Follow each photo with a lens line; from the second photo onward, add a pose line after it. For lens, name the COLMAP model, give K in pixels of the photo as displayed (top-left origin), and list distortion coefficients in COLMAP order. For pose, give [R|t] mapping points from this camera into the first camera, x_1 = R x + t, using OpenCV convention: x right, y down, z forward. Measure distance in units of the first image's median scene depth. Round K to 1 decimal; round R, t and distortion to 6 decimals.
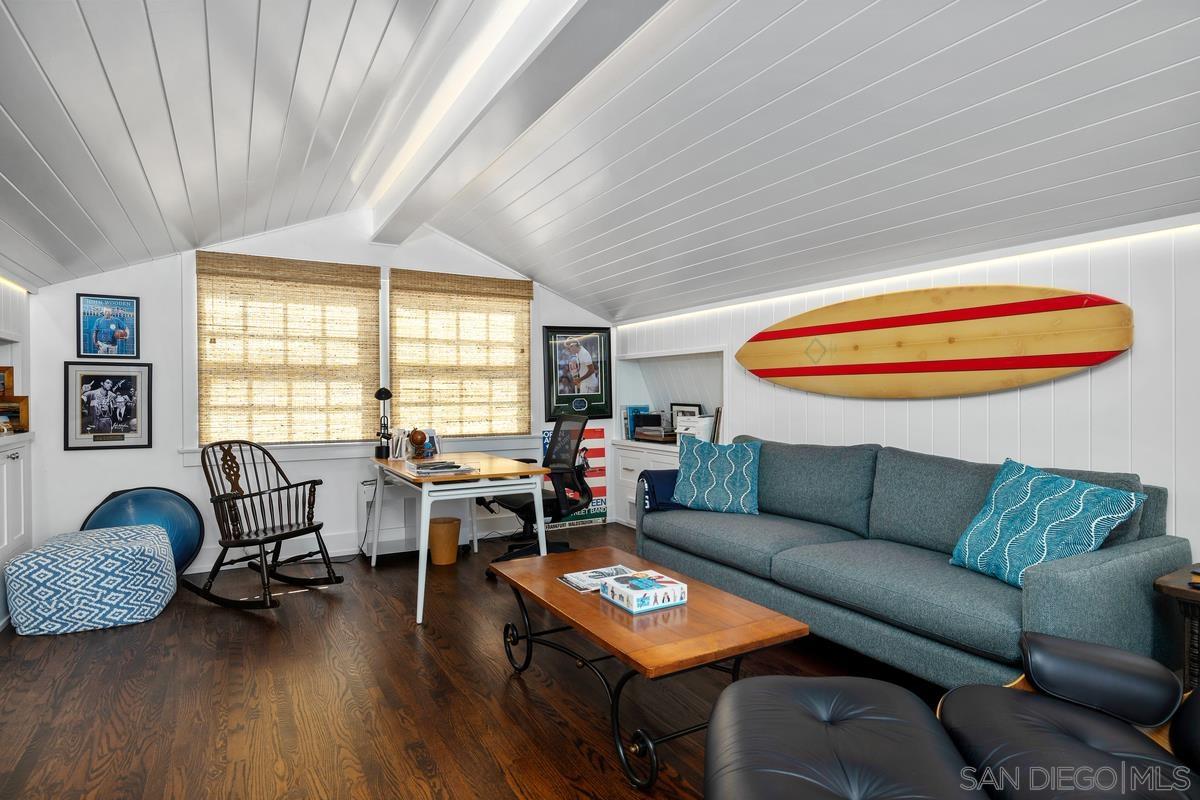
lens RADIAL K [[648.0, 0, 600.6], [0, 648.0, 398.3], [0, 0, 1]] dist [0.000355, 0.000038]
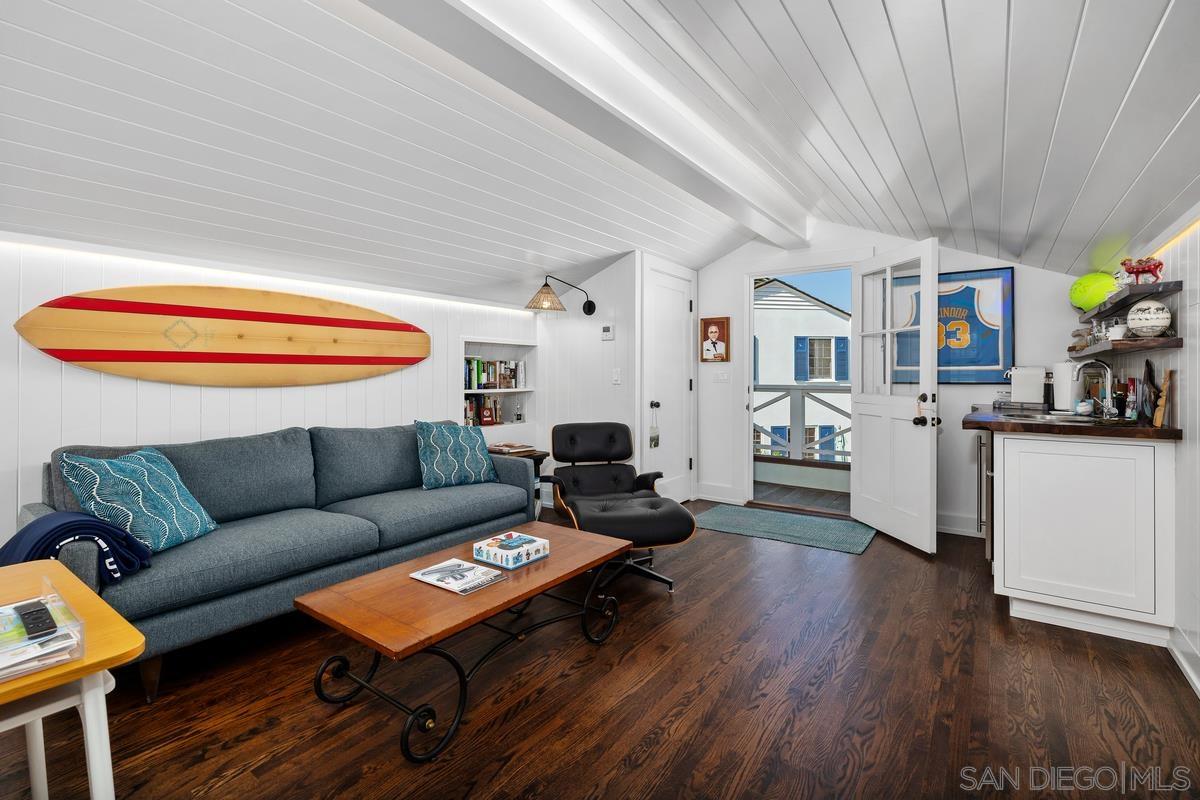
lens RADIAL K [[548.1, 0, 599.6], [0, 548.1, 370.8], [0, 0, 1]] dist [0.001869, 0.000097]
pose [[-0.420800, 0.002827, 0.907149, -0.675939], [0.004837, 0.999988, -0.000873, -0.023190], [-0.907141, 0.004021, -0.420808, 0.934841]]
